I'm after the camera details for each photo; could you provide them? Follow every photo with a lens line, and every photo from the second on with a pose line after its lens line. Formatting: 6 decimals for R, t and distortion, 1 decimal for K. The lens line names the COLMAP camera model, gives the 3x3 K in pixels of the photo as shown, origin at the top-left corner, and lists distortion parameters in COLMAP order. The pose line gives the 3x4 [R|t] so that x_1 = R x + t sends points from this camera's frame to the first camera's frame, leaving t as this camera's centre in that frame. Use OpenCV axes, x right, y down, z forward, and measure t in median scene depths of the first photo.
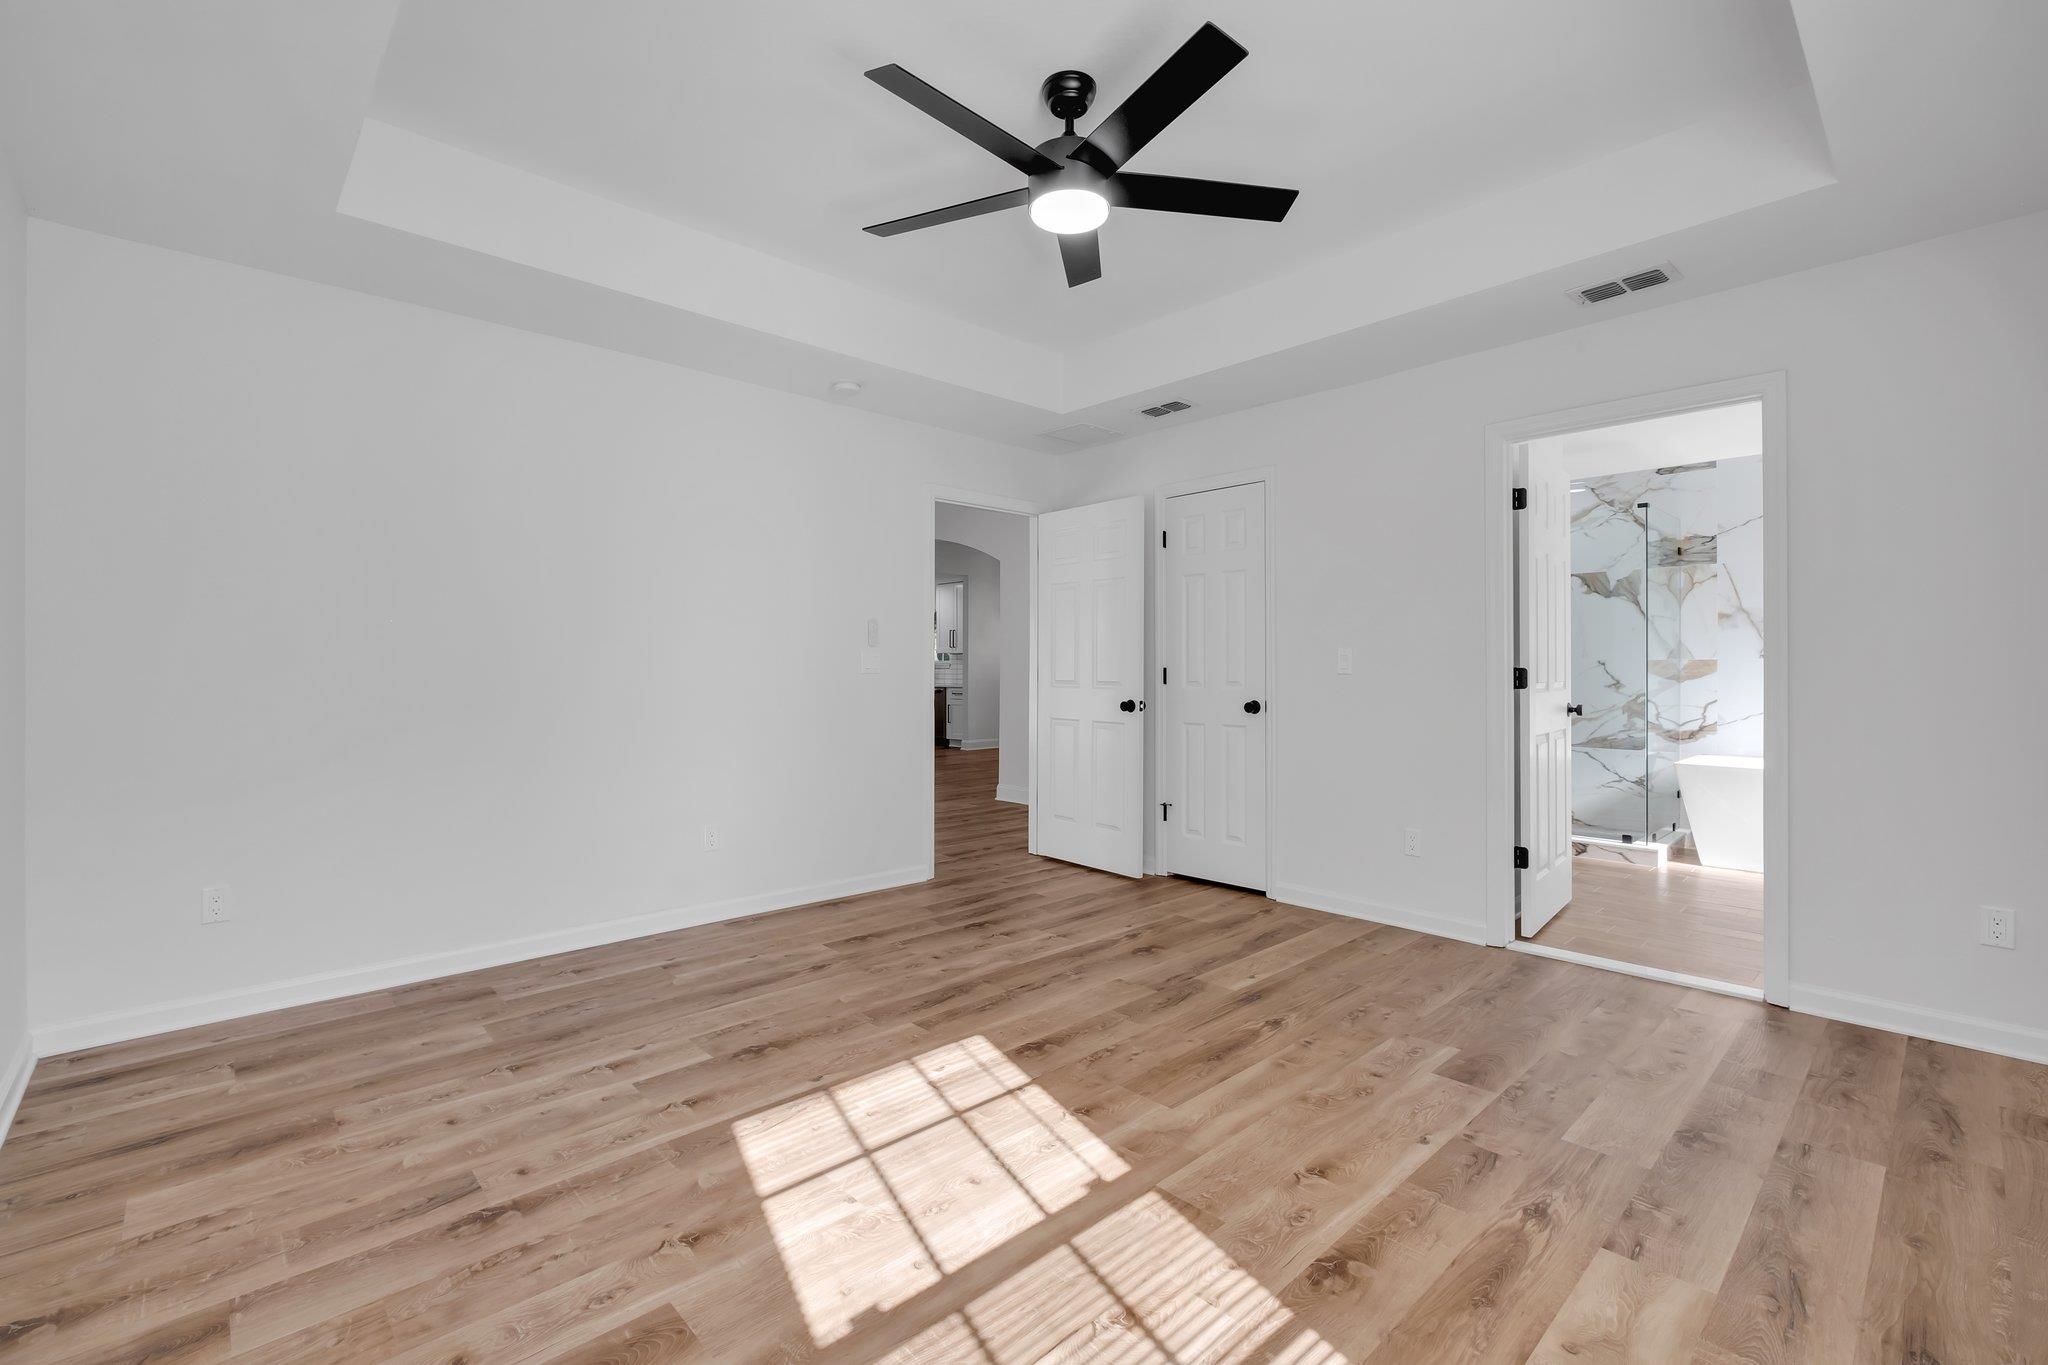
lens RADIAL K [[900.8, 0, 1033.2], [0, 900.8, 672.1], [0, 0, 1]] dist [0.004531, 0.000941]
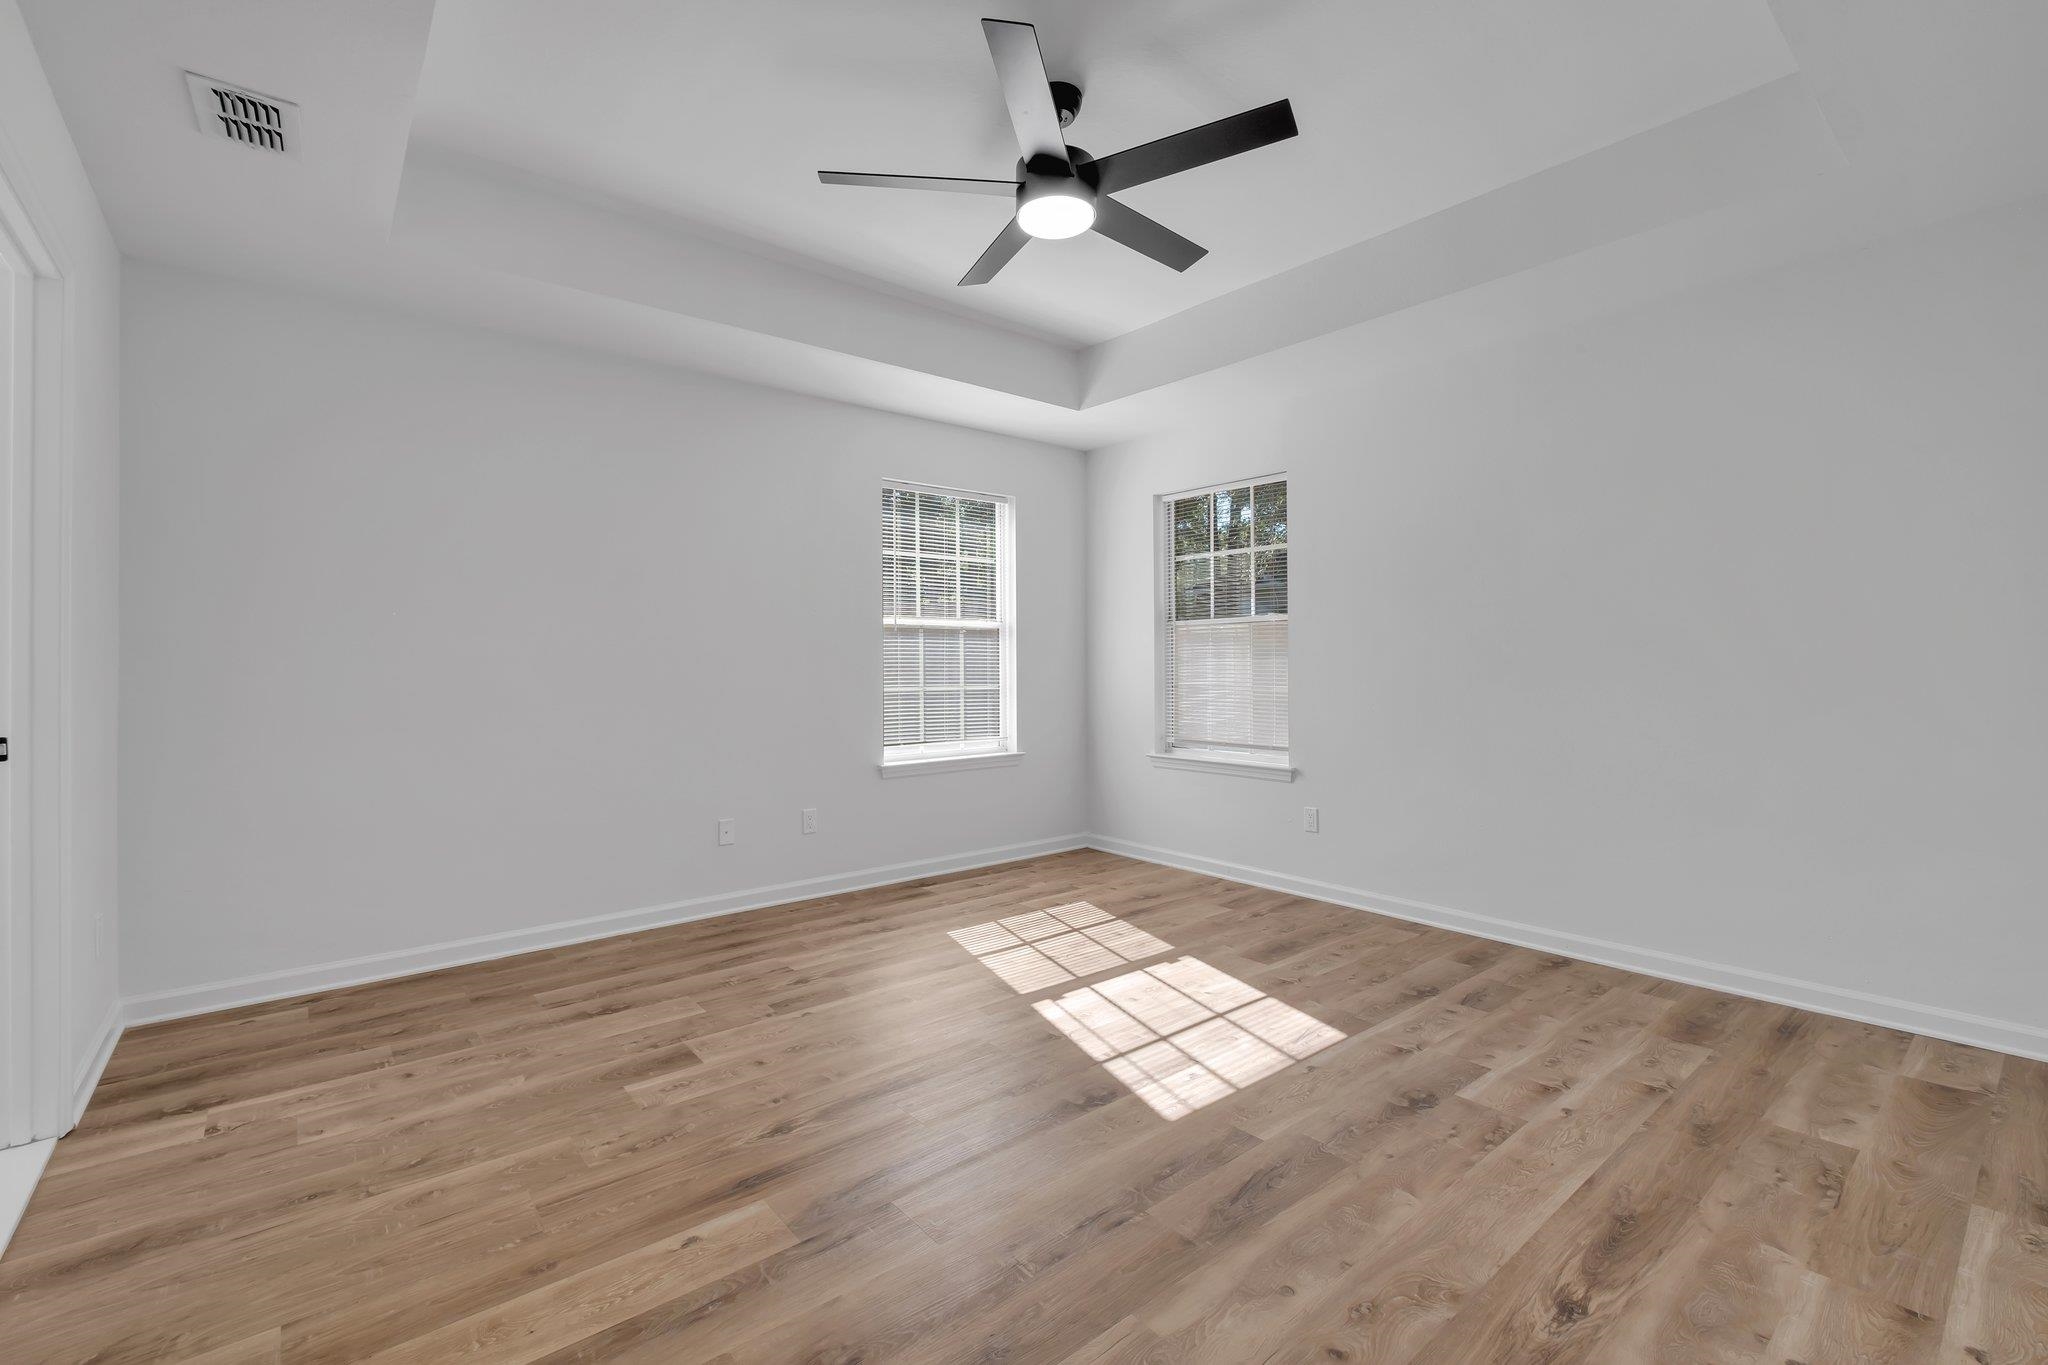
lens RADIAL K [[900.8, 0, 1005.1], [0, 900.8, 679.1], [0, 0, 1]] dist [0.004531, 0.000941]
pose [[-0.995525, 0.001461, 0.094490, 0.007370], [0.002978, 0.999869, 0.015918, -0.004073], [-0.094455, 0.016128, -0.995399, 2.016609]]
